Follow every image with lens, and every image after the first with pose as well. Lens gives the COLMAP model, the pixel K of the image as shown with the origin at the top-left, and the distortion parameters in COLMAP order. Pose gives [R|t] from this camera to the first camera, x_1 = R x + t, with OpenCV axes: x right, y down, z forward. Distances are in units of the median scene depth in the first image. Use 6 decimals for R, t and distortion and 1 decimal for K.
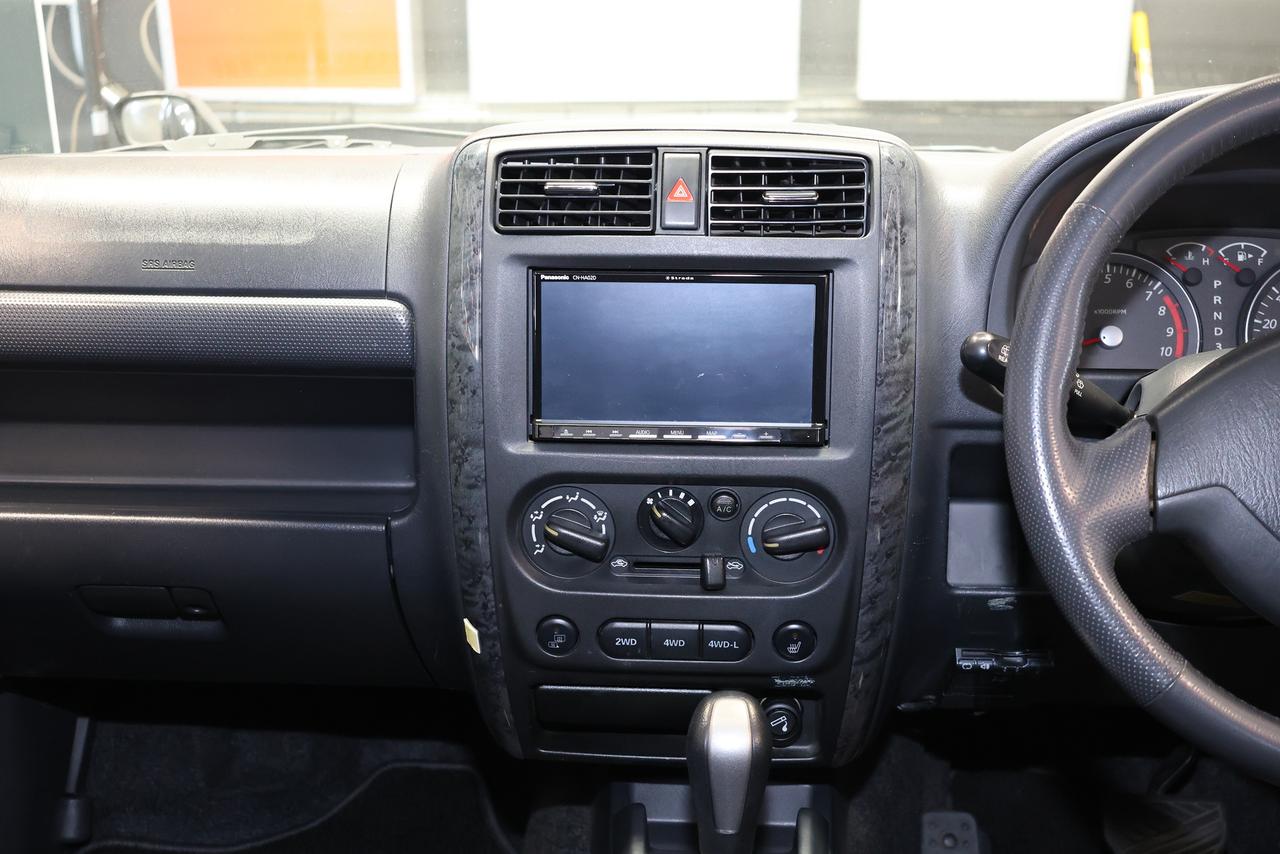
lens RADIAL K [[1630.8, 0, 650.8], [0, 1630.8, 418.1], [0, 0, 1]] dist [-0.002373, 0.000000]
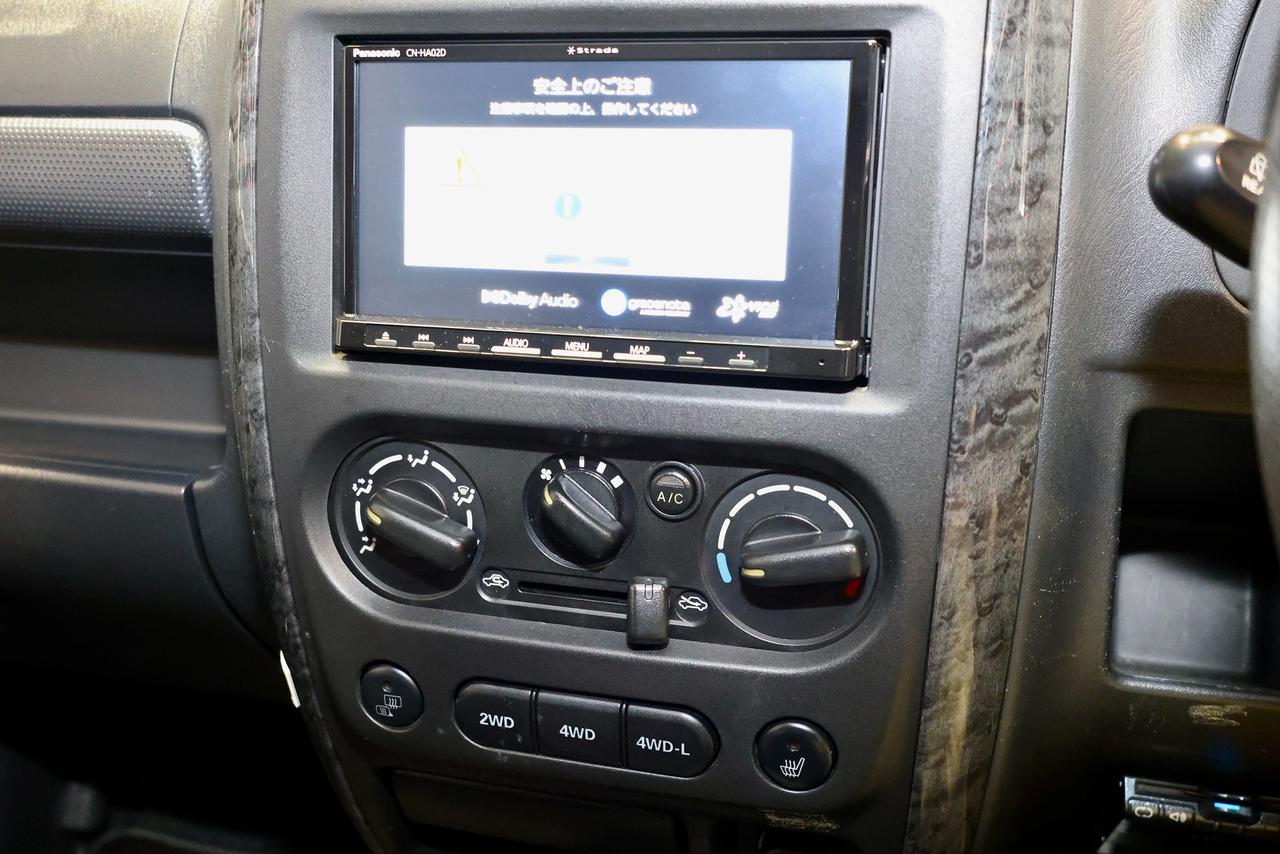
lens RADIAL K [[1269.7, 0, 637.4], [0, 1269.7, 427.5], [0, 0, 1]] dist [0.008675, 0.000000]
pose [[0.973408, 0.058484, -0.221486, 0.124104], [-0.059950, 0.998201, 0.000105, 0.032866], [0.221093, 0.013175, 0.975164, 0.581457]]
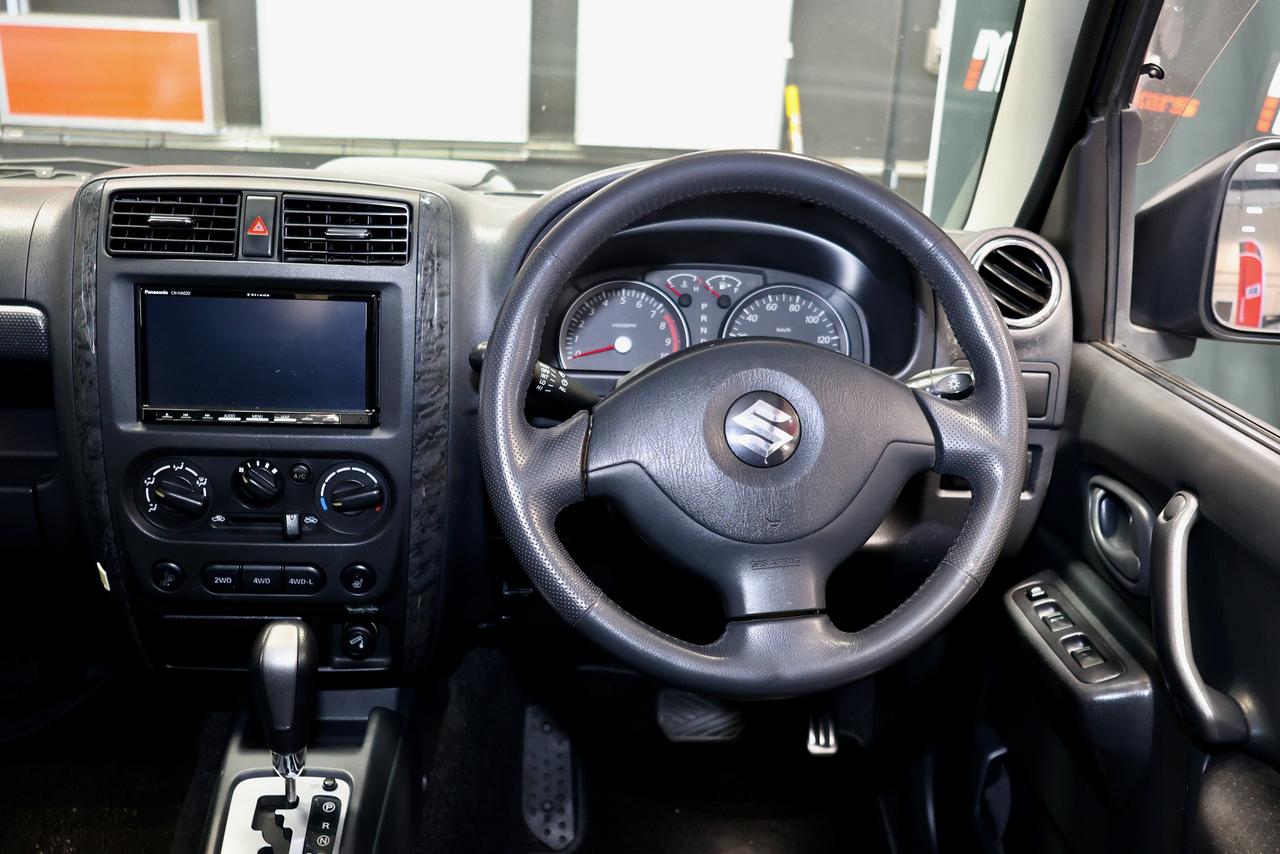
lens RADIAL K [[1293.6, 0, 640.2], [0, 1293.6, 425.5], [0, 0, 1]] dist [0.006121, 0.000000]
pose [[0.990474, 0.006642, 0.137543, 0.167648], [-0.010150, 0.999640, 0.024818, -0.011767], [-0.137328, -0.025978, 0.990185, -0.040716]]
